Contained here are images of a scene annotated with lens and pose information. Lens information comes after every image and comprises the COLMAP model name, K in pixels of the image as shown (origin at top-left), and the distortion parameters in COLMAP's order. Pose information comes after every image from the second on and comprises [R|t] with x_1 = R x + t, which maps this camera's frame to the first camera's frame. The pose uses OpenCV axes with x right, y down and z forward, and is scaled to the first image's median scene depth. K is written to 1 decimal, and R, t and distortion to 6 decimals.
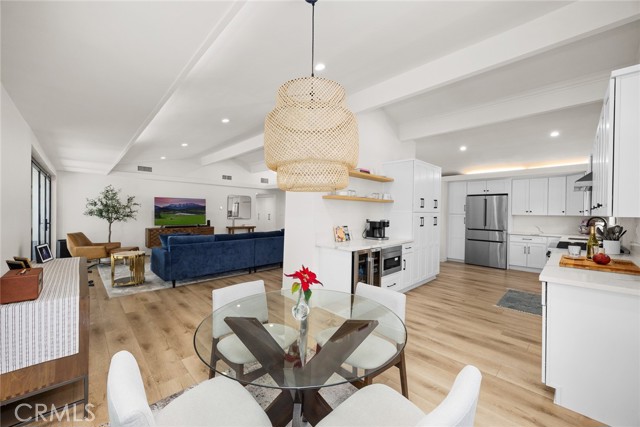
lens RADIAL K [[249.6, 0, 320.0], [0, 249.6, 213.5], [0, 0, 1]] dist [0.000724, 0.000104]
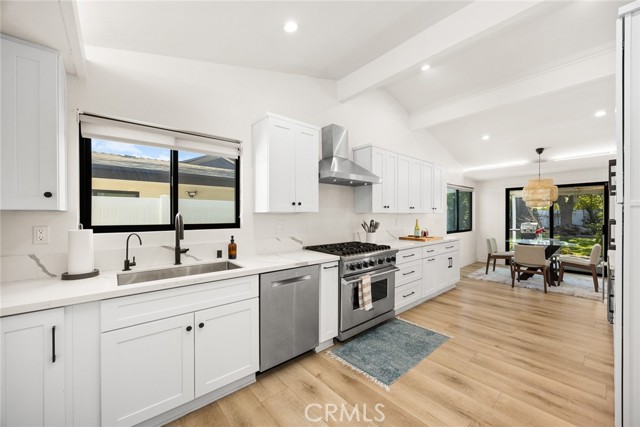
lens RADIAL K [[249.6, 0, 320.0], [0, 249.6, 213.5], [0, 0, 1]] dist [0.000724, 0.000104]
pose [[-0.997337, -0.009083, 0.072357, 1.021983], [-0.009071, 0.999959, 0.000494, 0.007882], [-0.072359, -0.000164, -0.997379, 1.735561]]
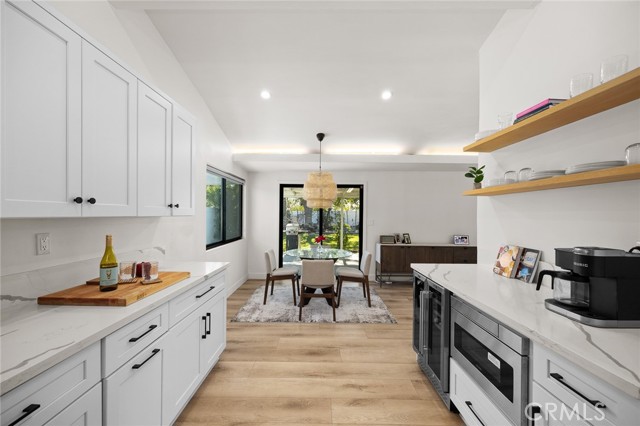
lens RADIAL K [[249.6, 0, 320.0], [0, 249.6, 213.0], [0, 0, 1]] dist [0.000724, 0.000104]
pose [[-0.700478, -0.015009, -0.713516, 0.721822], [-0.013560, 0.999878, -0.007720, -0.004885], [0.713545, 0.004268, -0.700596, 1.096551]]
